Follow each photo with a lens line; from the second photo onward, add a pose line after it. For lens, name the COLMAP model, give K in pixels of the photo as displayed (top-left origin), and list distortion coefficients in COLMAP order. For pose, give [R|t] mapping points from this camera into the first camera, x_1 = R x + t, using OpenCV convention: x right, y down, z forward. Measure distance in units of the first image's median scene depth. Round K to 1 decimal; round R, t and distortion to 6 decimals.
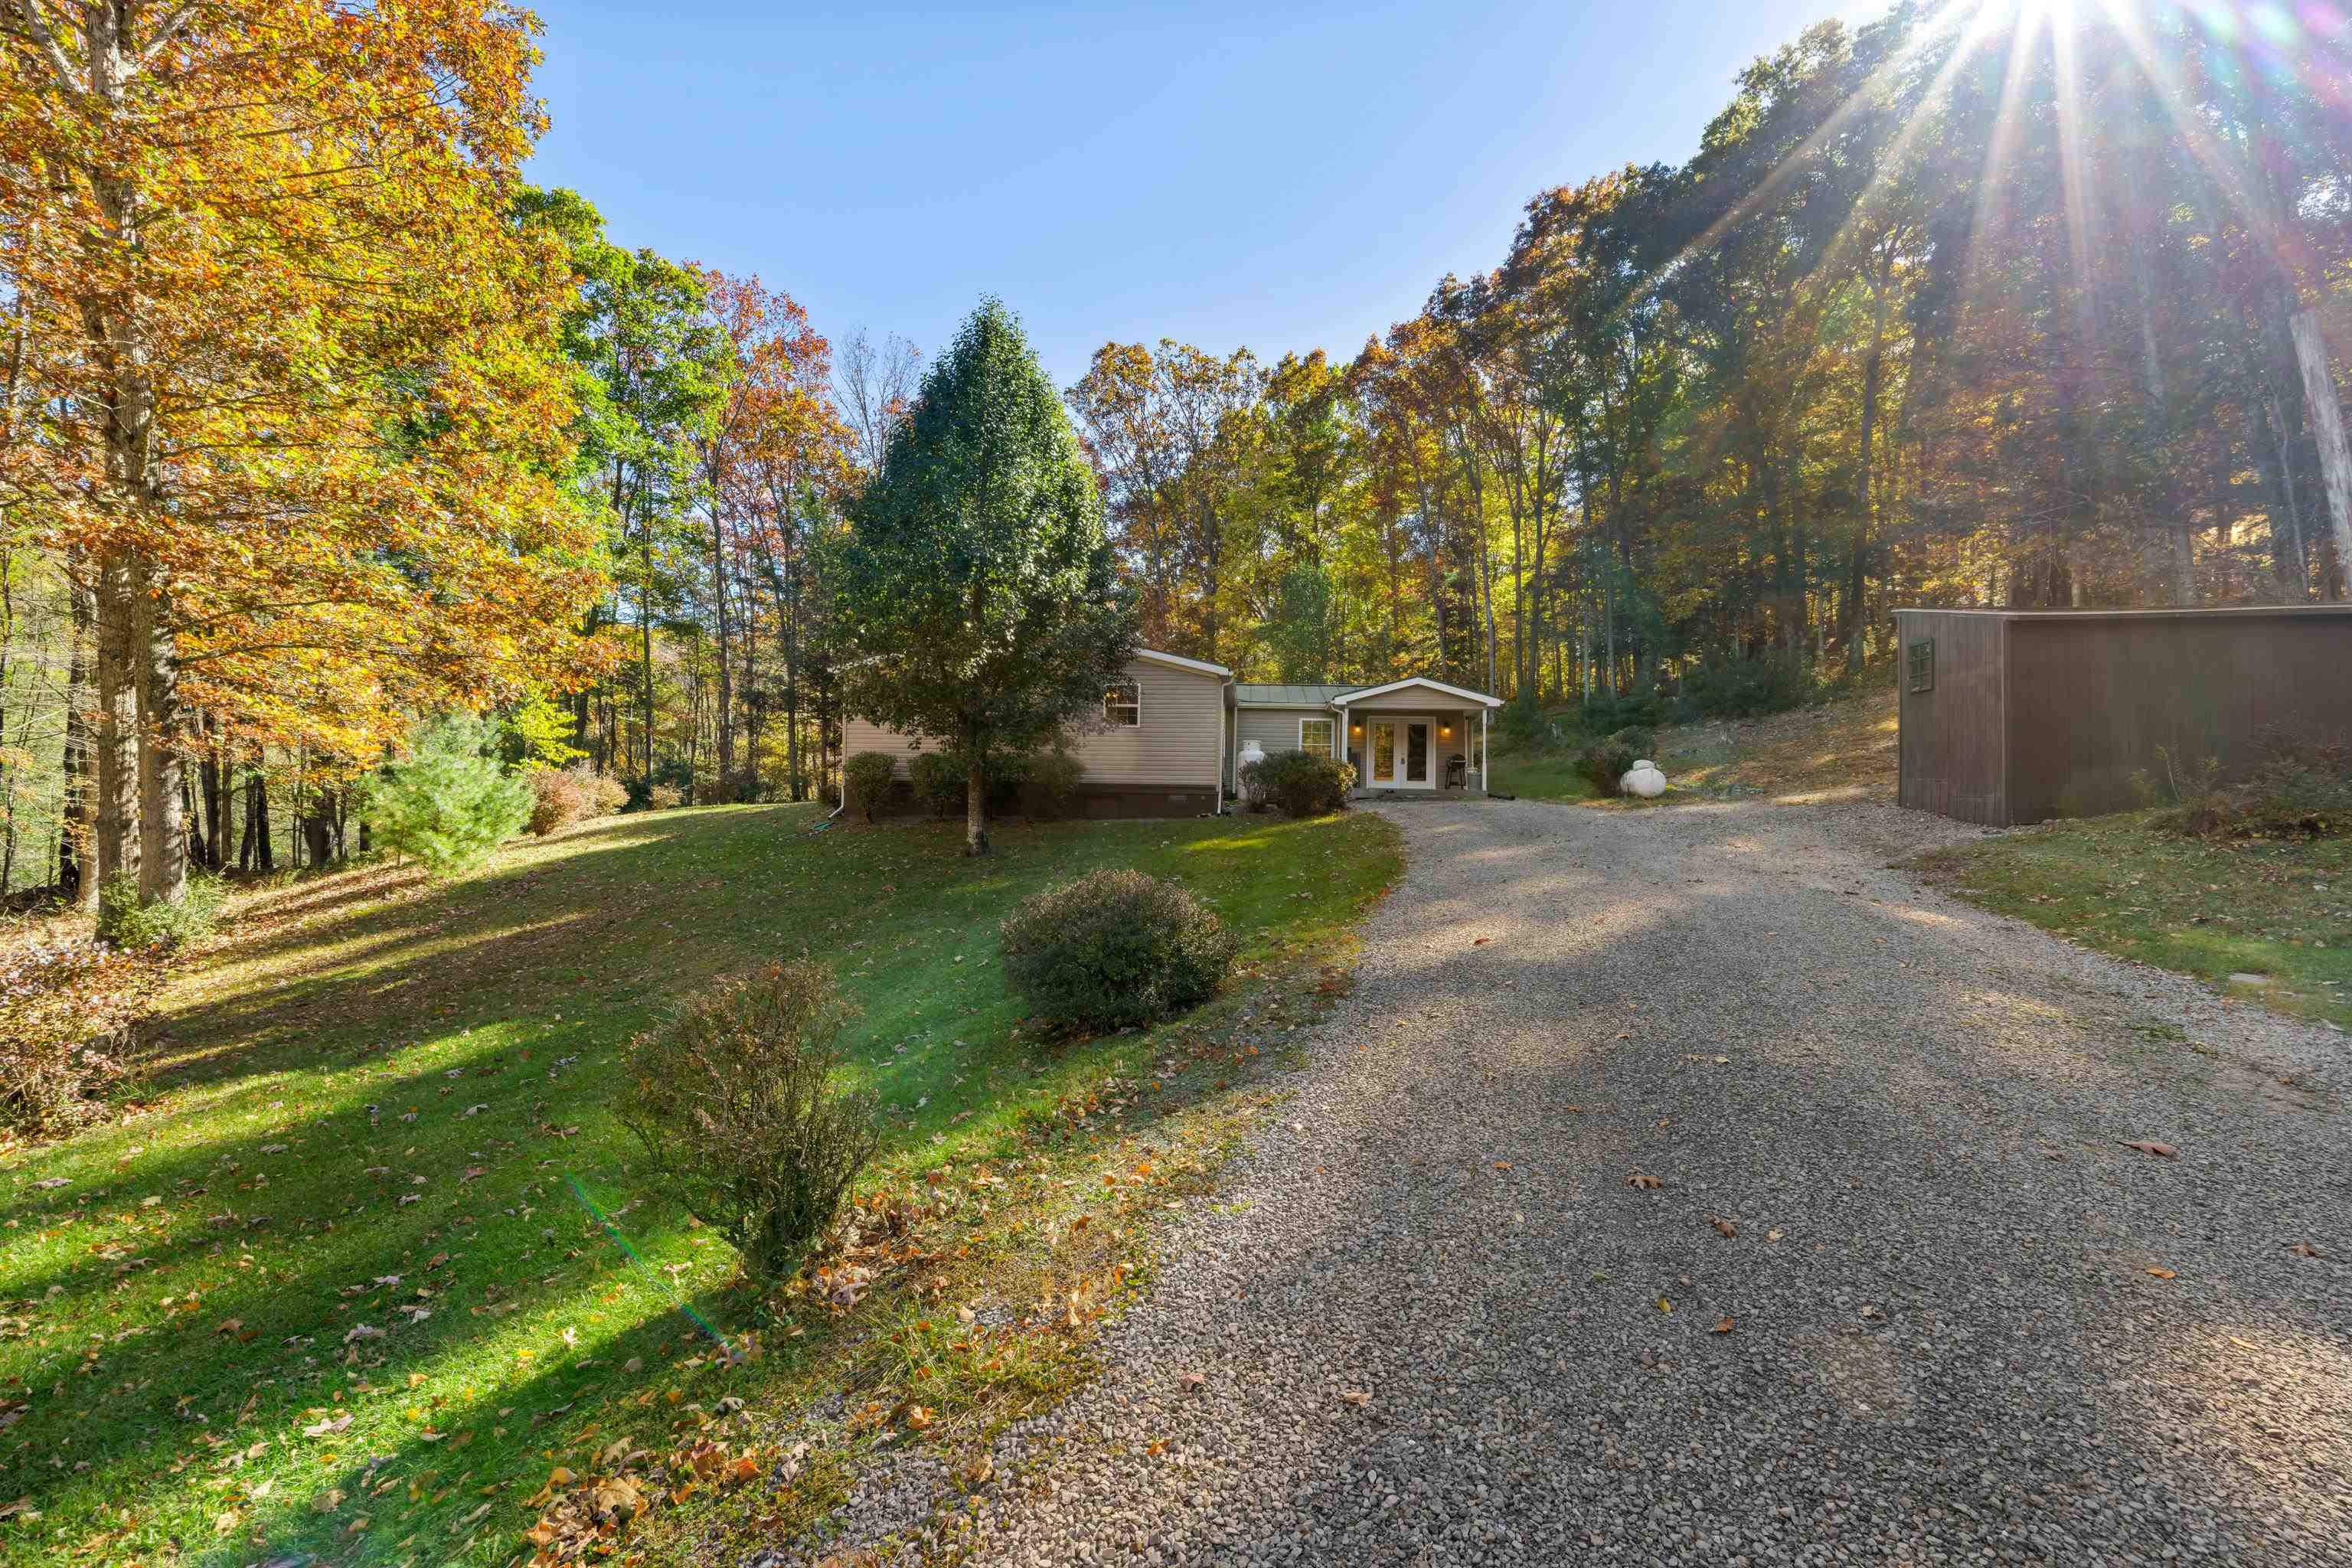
lens RADIAL K [[1034.6, 0, 1174.9], [0, 1034.6, 779.7], [0, 0, 1]] dist [0.026263, -0.000045]
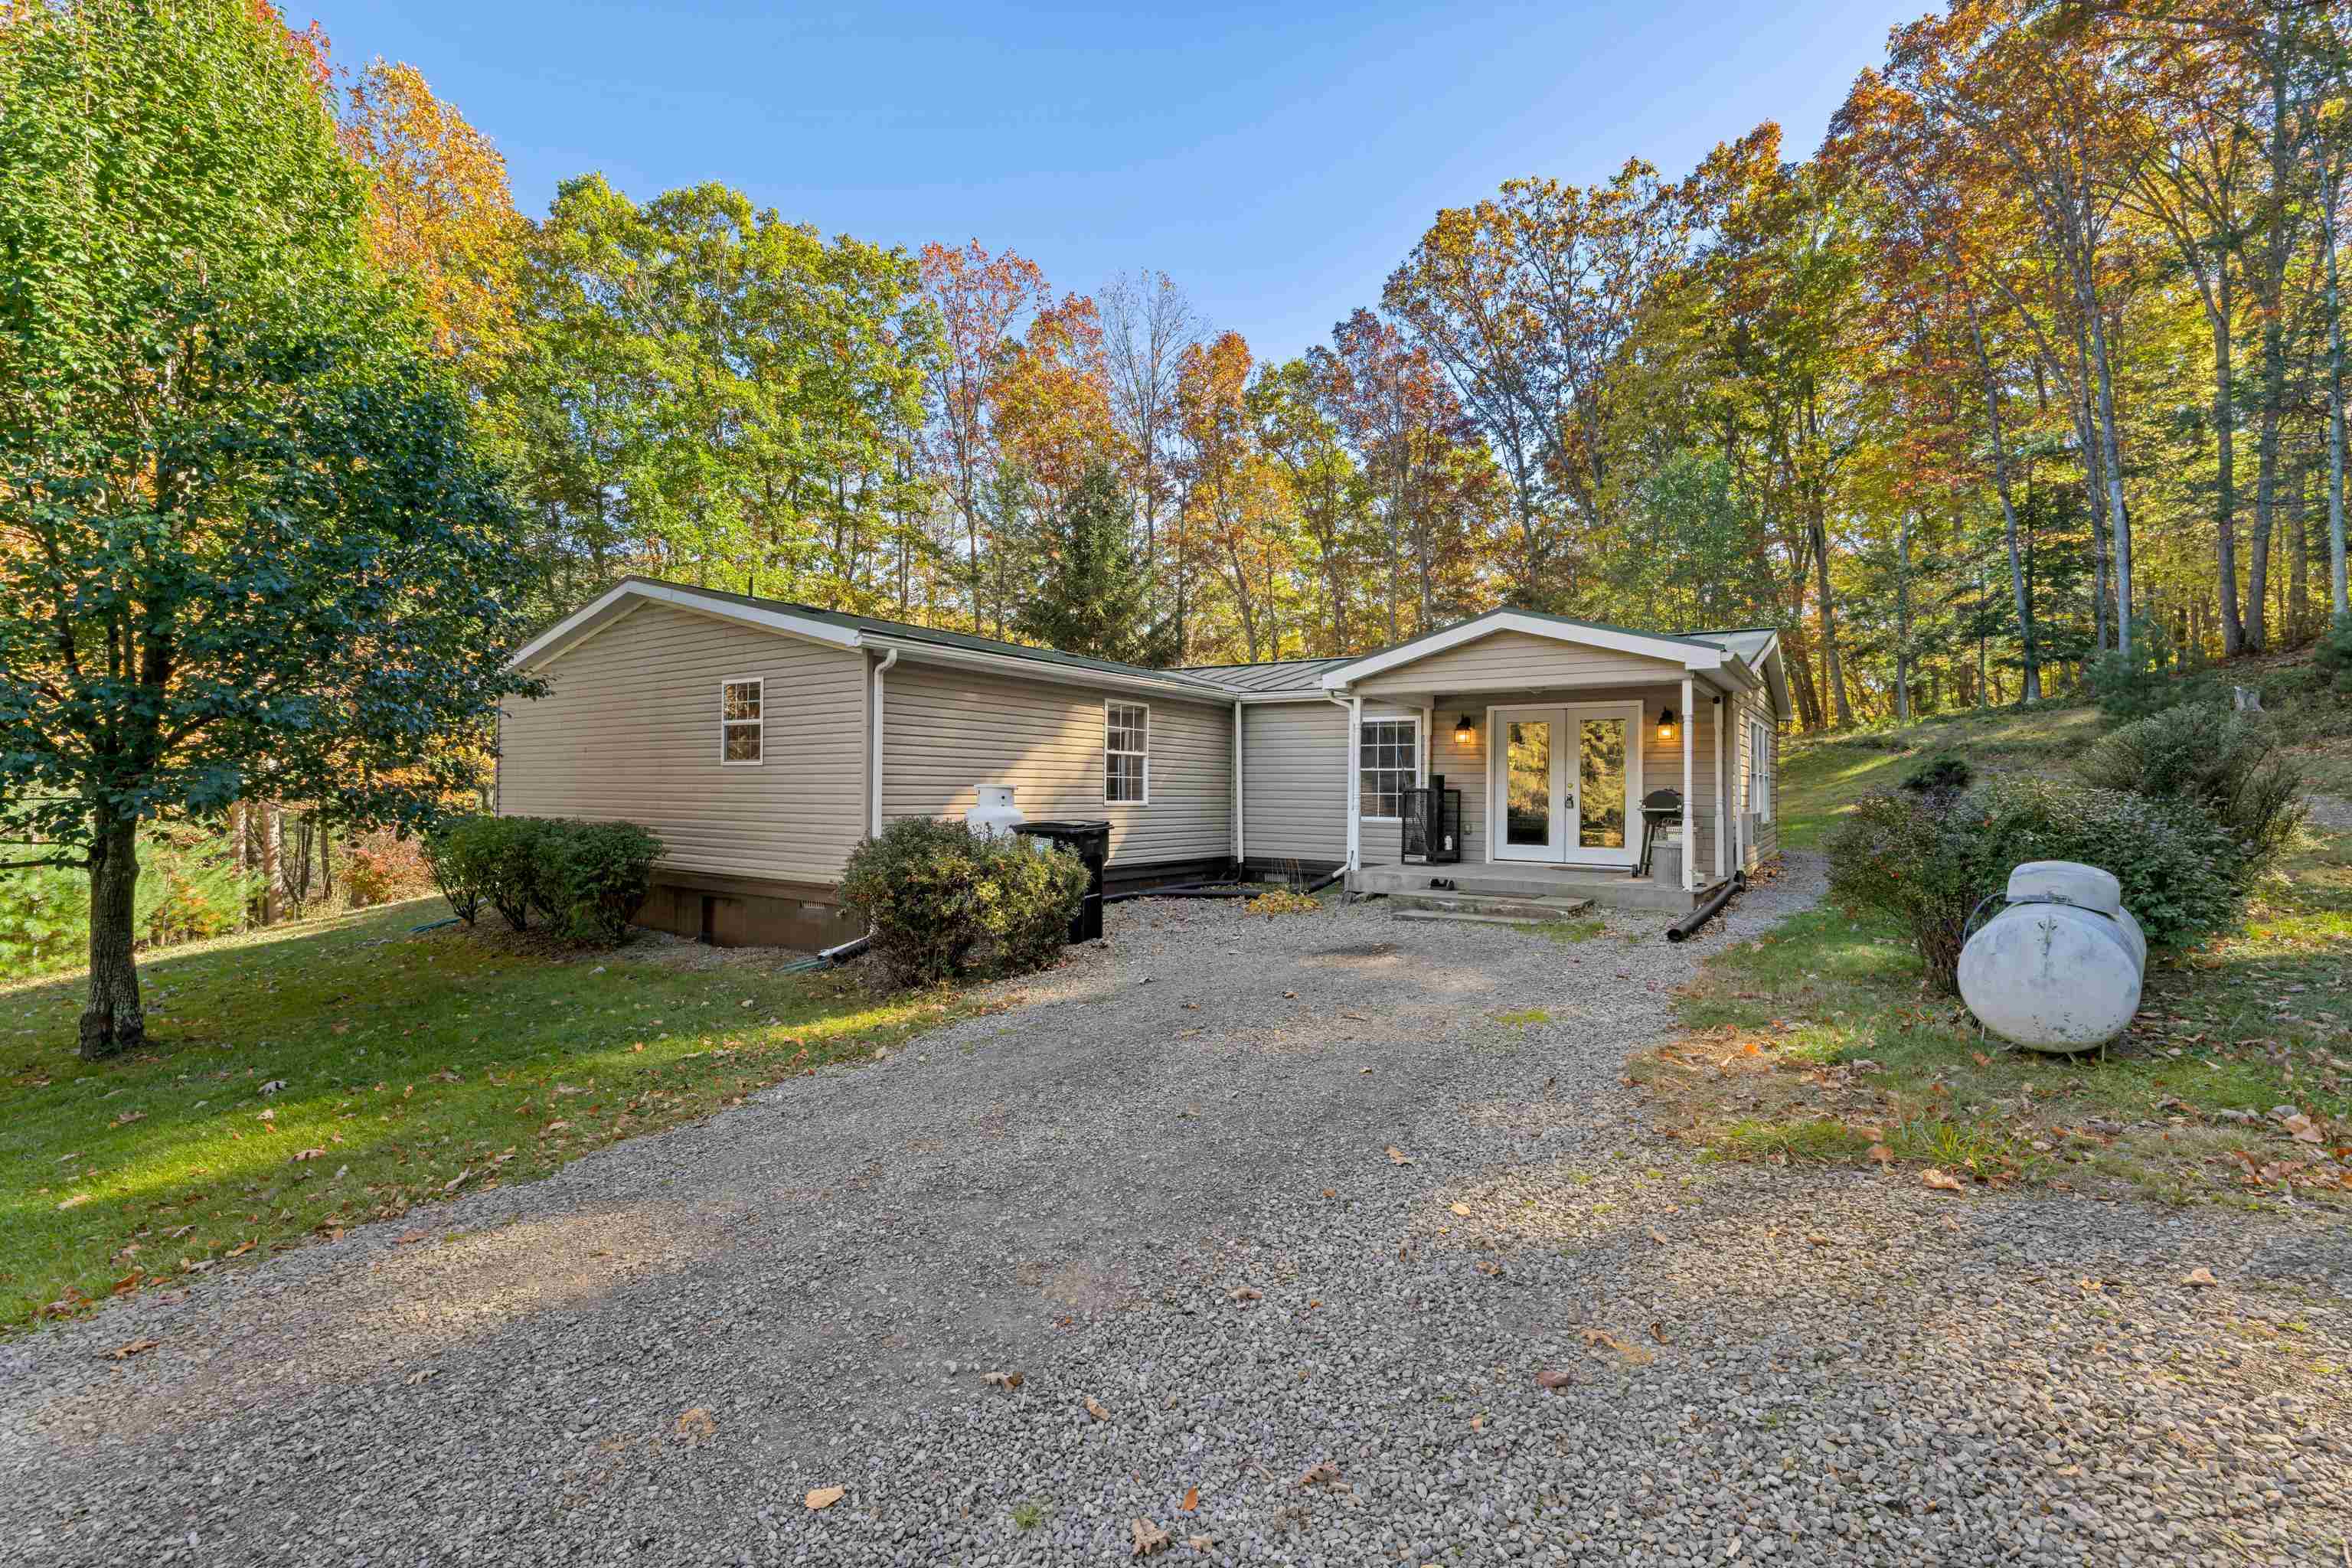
lens RADIAL K [[1034.6, 0, 1165.8], [0, 1034.6, 772.4], [0, 0, 1]] dist [0.026263, -0.000045]
pose [[0.860272, -0.020040, -0.509441, 0.195273], [0.018597, 0.999796, -0.007924, -0.020185], [0.509496, -0.002657, 0.860469, 0.340346]]
